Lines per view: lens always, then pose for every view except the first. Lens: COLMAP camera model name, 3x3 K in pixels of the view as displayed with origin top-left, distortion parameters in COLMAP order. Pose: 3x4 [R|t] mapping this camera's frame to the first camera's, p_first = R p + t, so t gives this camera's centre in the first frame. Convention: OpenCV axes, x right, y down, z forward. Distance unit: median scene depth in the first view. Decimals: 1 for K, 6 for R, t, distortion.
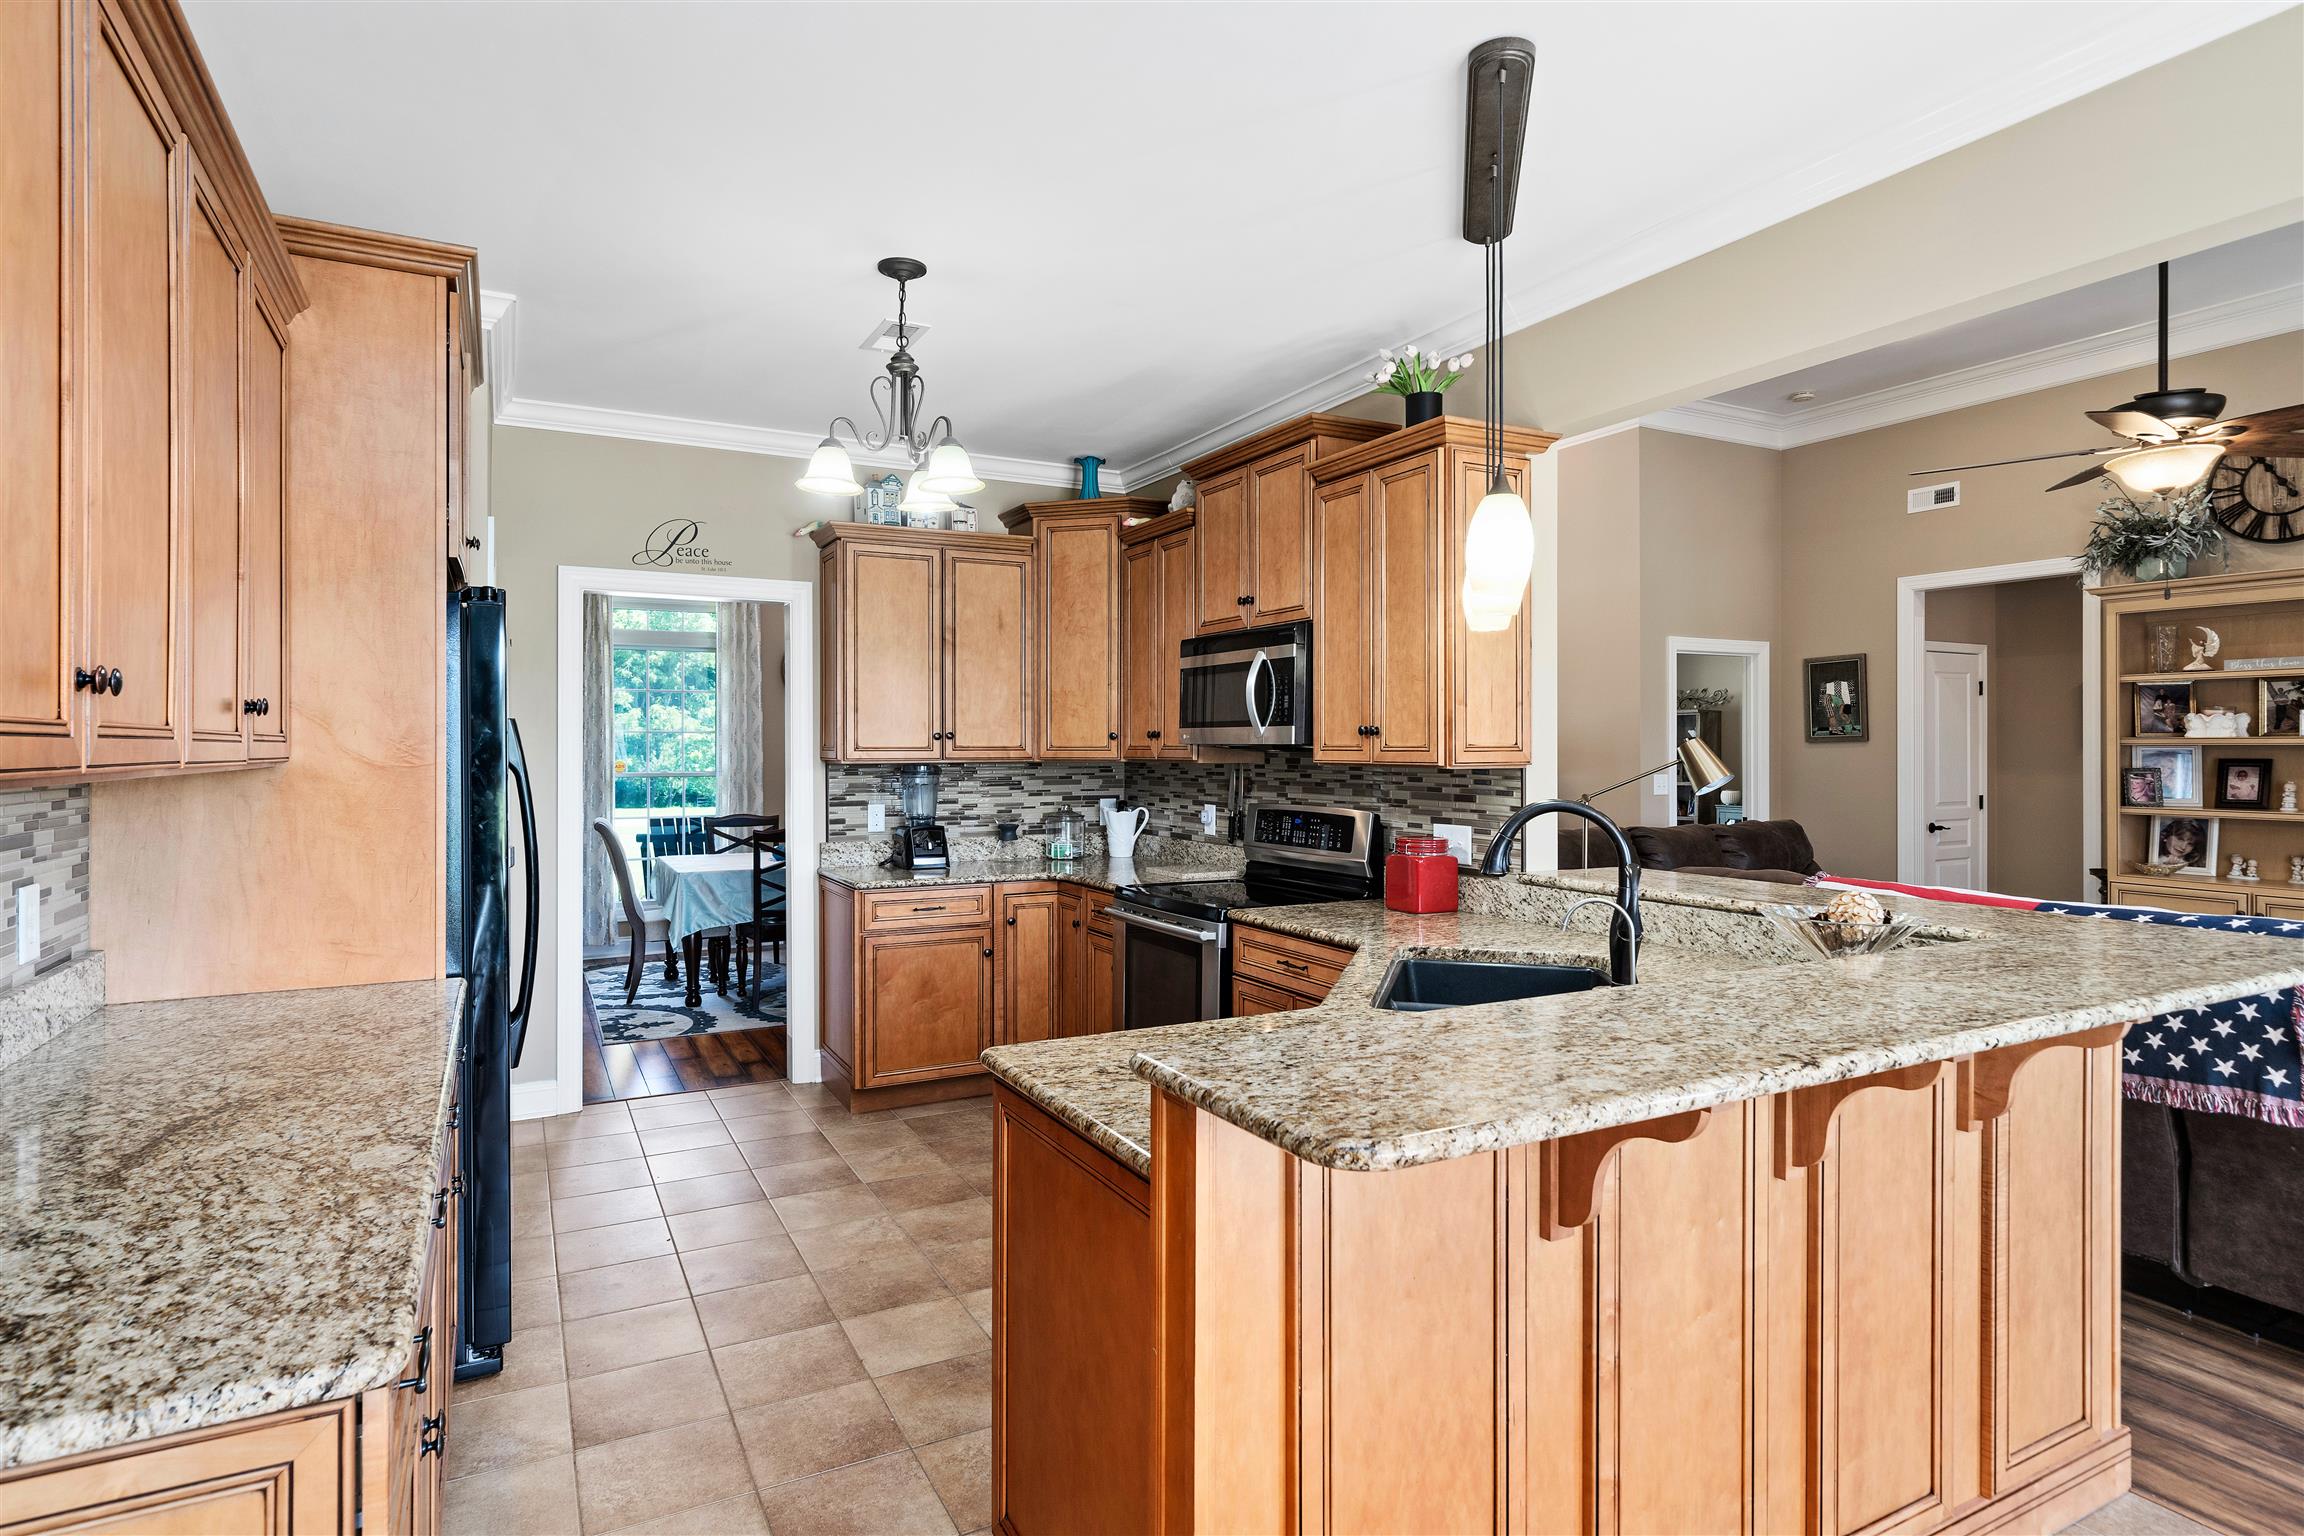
lens RADIAL K [[1204.9, 0, 1149.0], [0, 1204.9, 756.3], [0, 0, 1]] dist [0.001254, 0.000454]
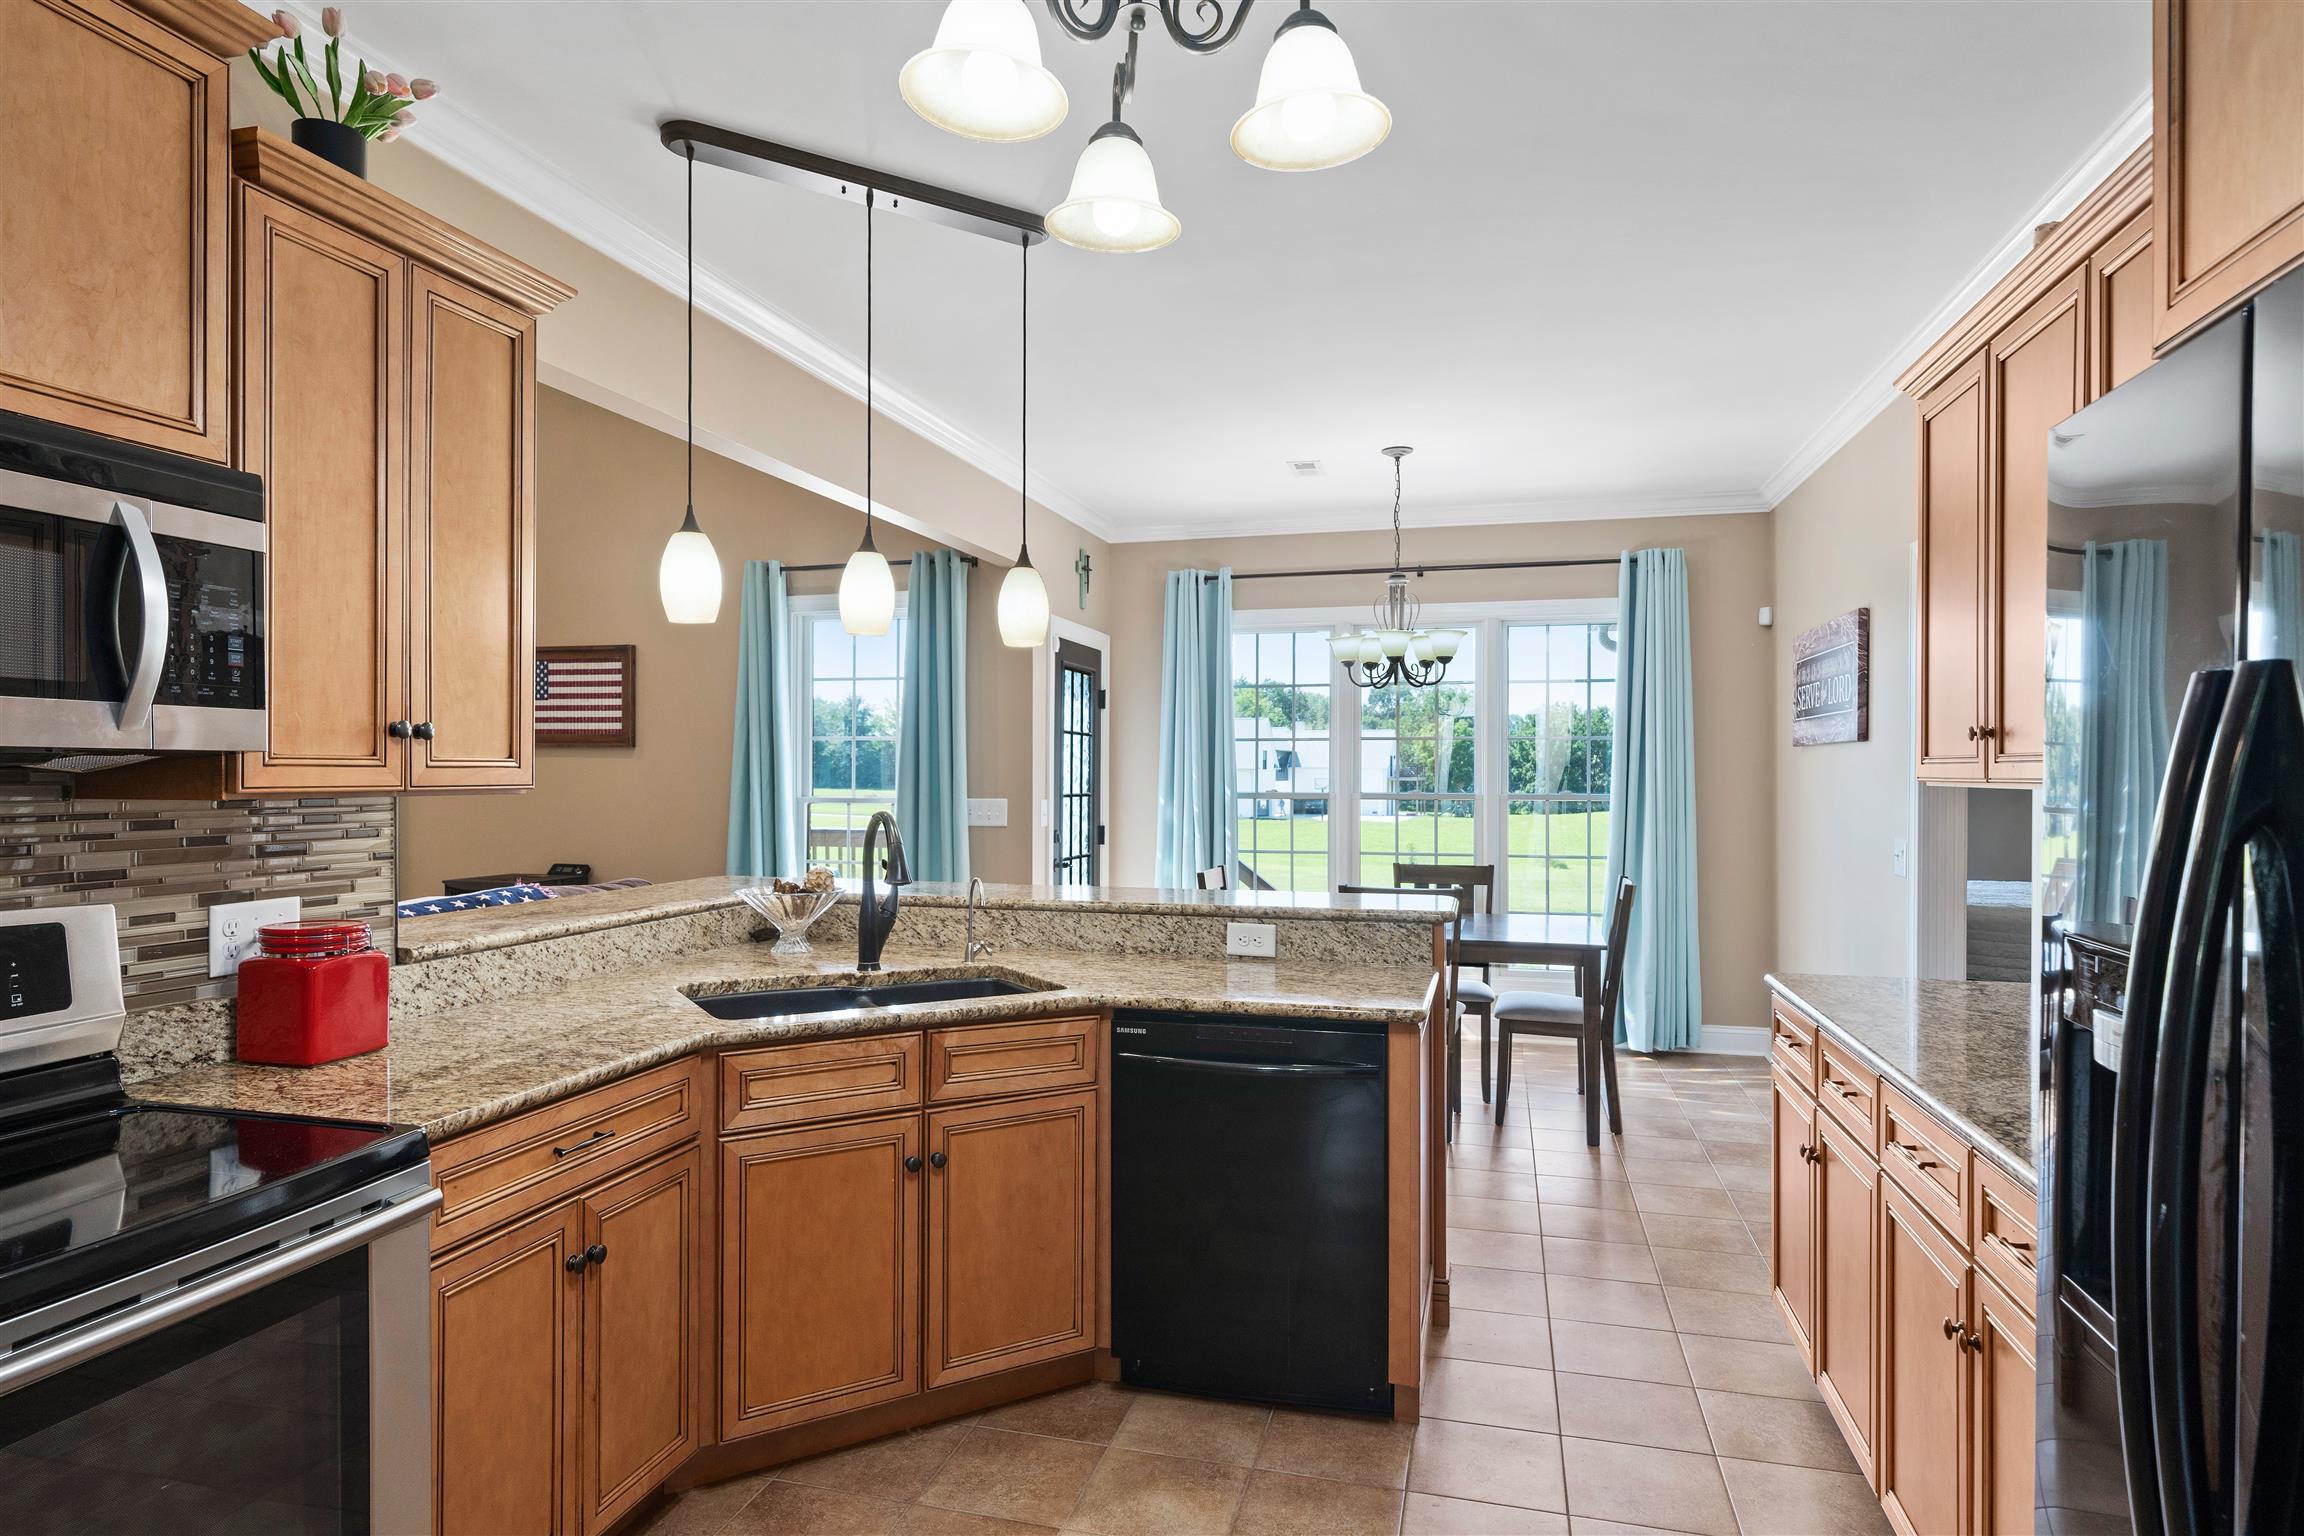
lens RADIAL K [[1306.9, 0, 1140.6], [0, 1306.9, 764.2], [0, 0, 1]] dist [-0.000126, -0.000105]
pose [[-0.729445, -0.000413, 0.684039, -0.281307], [0.001154, 0.999998, 0.001835, -0.003791], [-0.684038, 0.002128, -0.729443, 0.721599]]
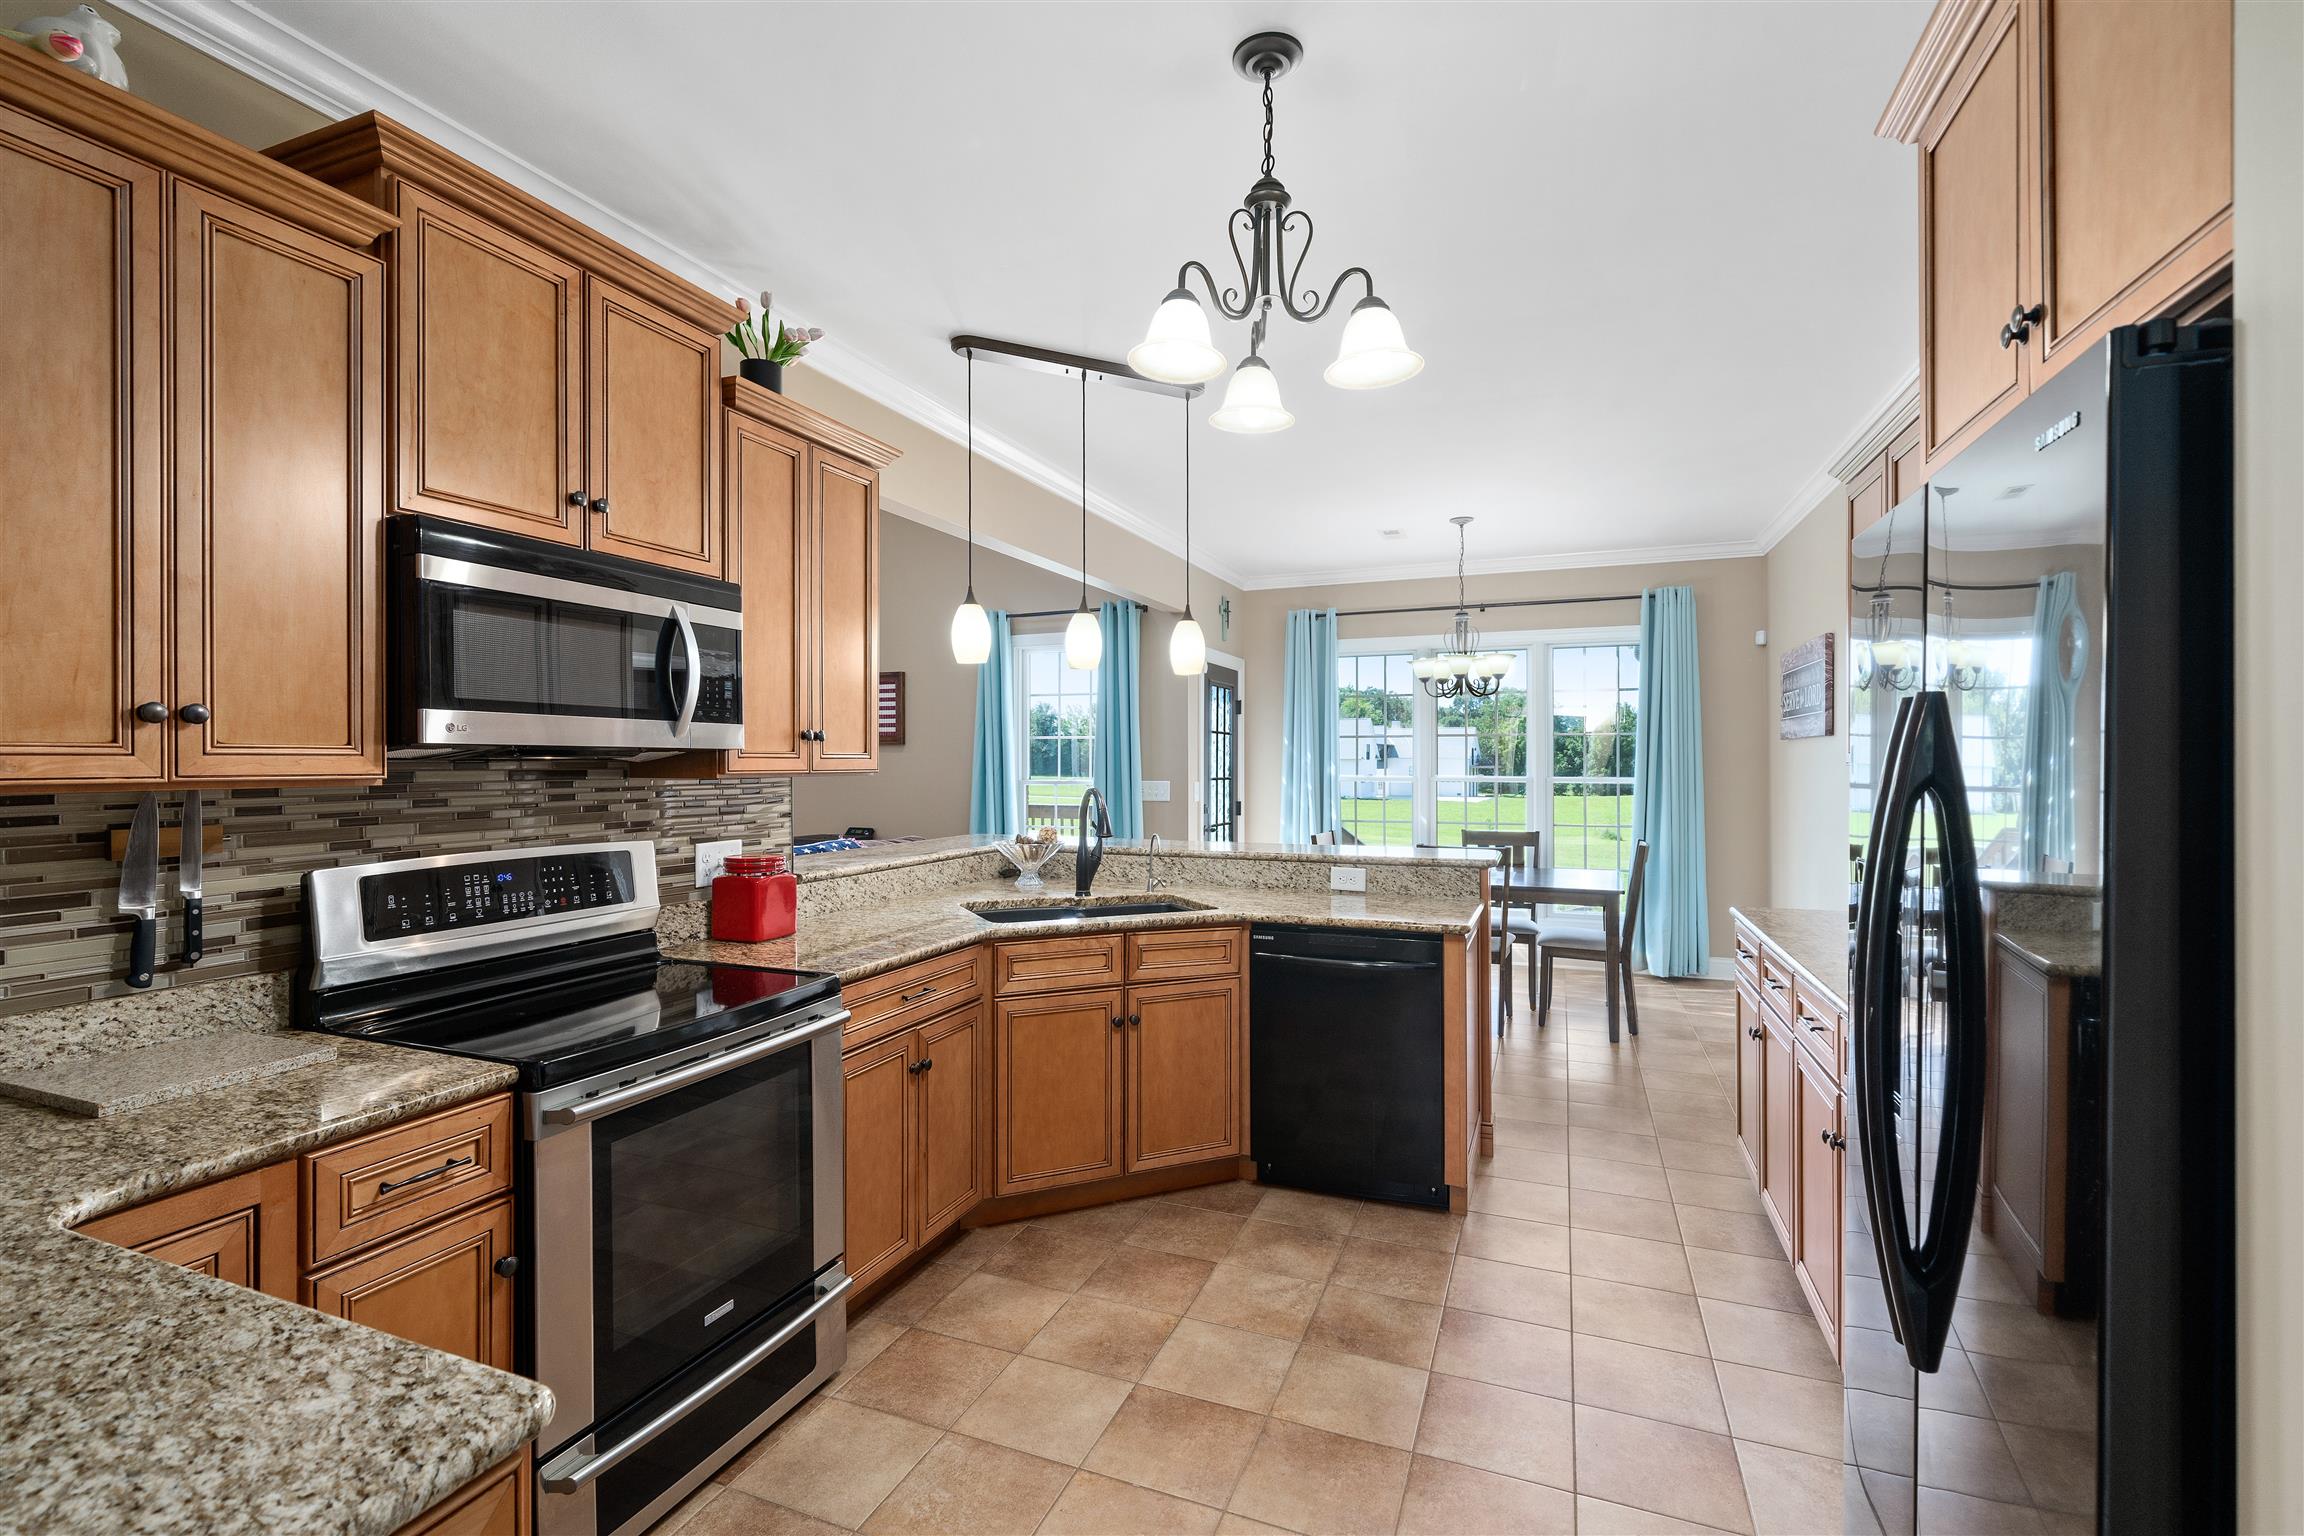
lens RADIAL K [[1031.8, 0, 1138.3], [0, 1031.8, 752.1], [0, 0, 1]] dist [0.000182, 0.000060]
pose [[-0.639156, 0.005061, 0.769060, -0.332404], [0.005074, 0.999984, -0.002364, -0.003510], [-0.769060, 0.002391, -0.639172, 0.777720]]
